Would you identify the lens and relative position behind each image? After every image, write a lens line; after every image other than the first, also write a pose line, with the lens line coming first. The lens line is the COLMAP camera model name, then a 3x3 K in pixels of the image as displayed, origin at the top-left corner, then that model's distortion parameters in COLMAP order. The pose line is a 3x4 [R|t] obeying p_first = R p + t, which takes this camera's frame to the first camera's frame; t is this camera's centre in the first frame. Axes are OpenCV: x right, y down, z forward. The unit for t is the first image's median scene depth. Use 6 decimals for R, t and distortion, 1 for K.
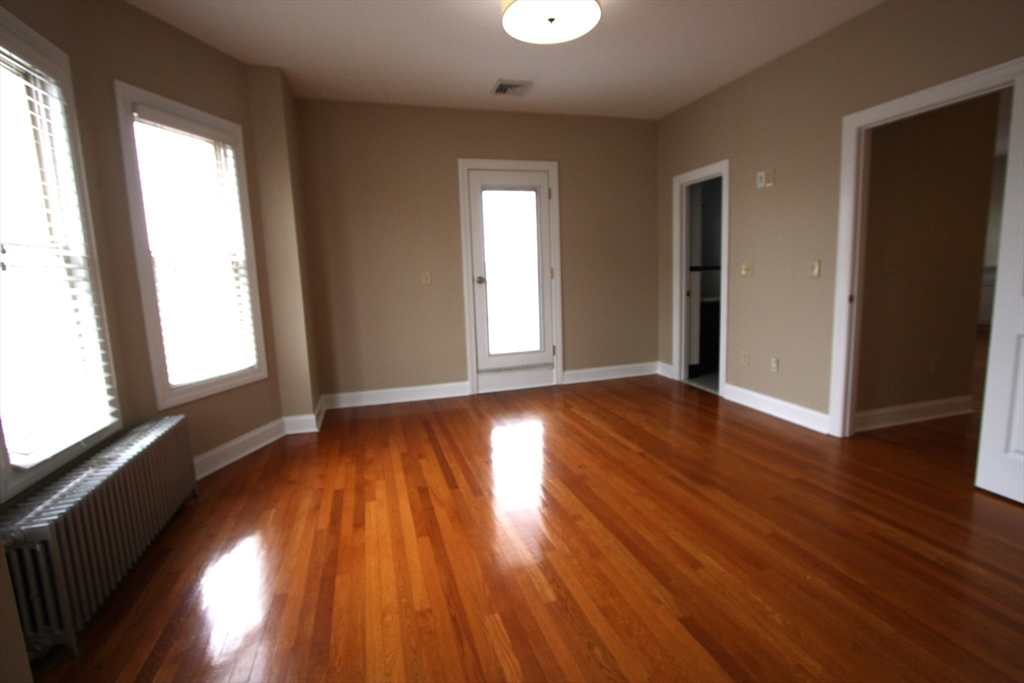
lens RADIAL K [[474.9, 0, 512.9], [0, 474.9, 338.3], [0, 0, 1]] dist [-0.005061, 0.000282]
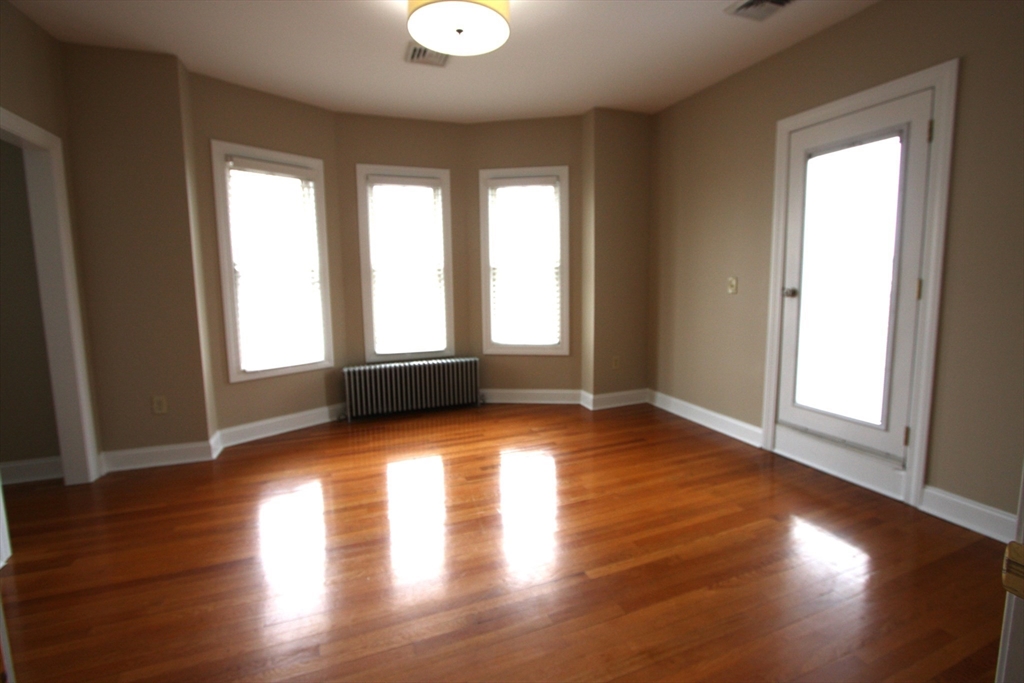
lens RADIAL K [[474.9, 0, 516.4], [0, 474.9, 338.2], [0, 0, 1]] dist [-0.005061, 0.000282]
pose [[0.088678, 0.161107, -0.982945, 0.576774], [-0.131675, 0.980068, 0.148757, -0.107384], [0.987319, 0.116238, 0.108124, 0.543240]]
